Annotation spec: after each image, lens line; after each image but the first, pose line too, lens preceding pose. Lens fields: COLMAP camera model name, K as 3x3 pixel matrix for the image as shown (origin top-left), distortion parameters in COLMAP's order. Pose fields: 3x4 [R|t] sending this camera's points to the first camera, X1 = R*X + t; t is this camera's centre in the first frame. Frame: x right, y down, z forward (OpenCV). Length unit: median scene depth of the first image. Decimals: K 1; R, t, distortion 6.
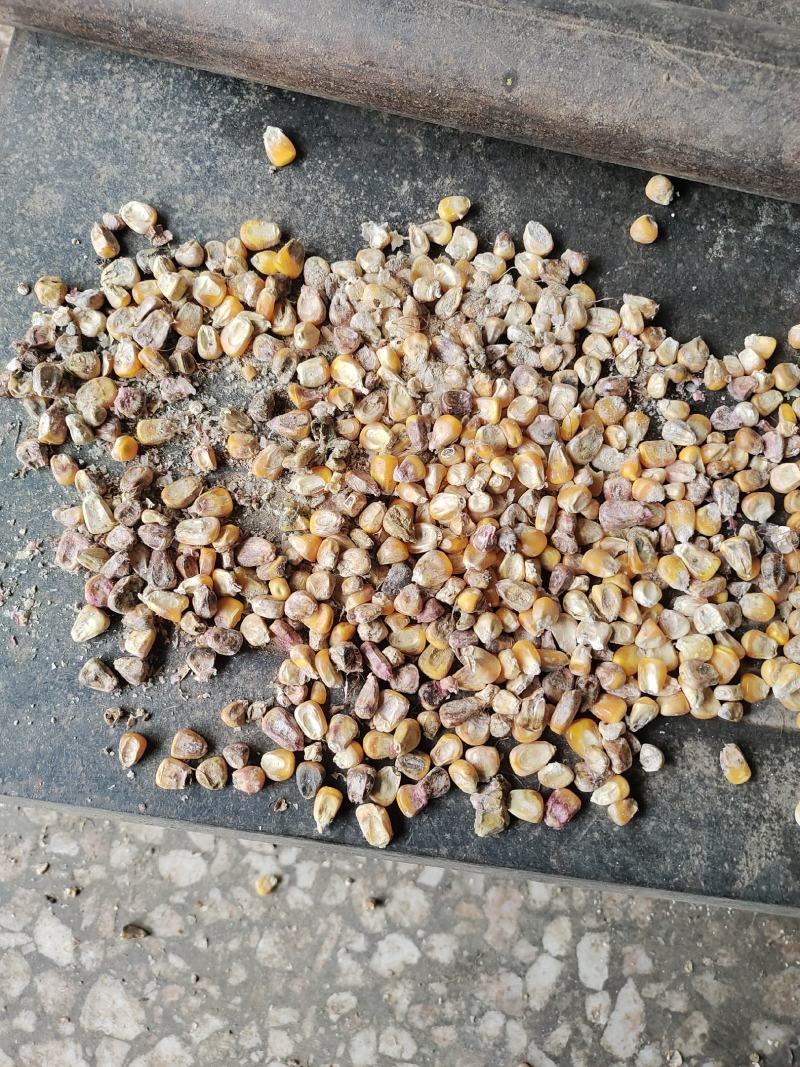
lens RADIAL K [[798.7, 0, 400.0], [0, 798.7, 533.5], [0, 0, 1]] dist [-0.001826, -0.010356]
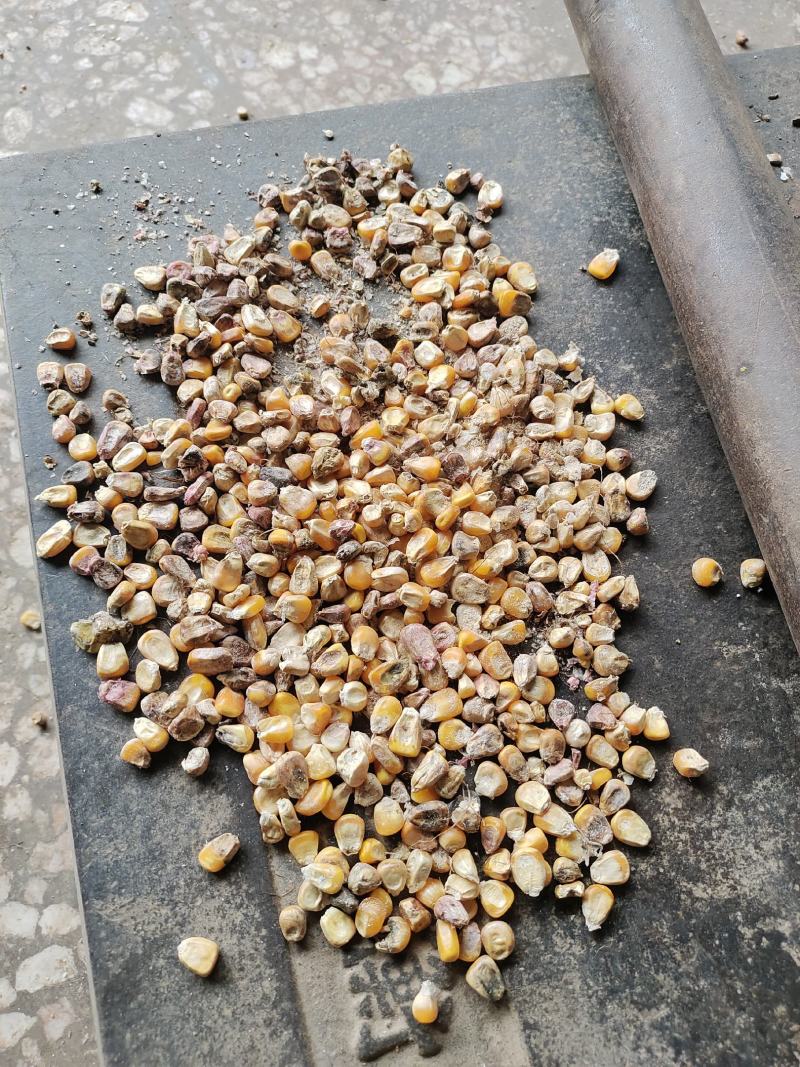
lens RADIAL K [[775.4, 0, 379.9], [0, 775.4, 500.5], [0, 0, 1]] dist [0.002029, 0.000201]
pose [[0.402942, 0.859219, -0.315247, 0.401832], [-0.910210, 0.412222, -0.039882, -0.014335], [0.095684, 0.303012, 0.948171, 0.029740]]
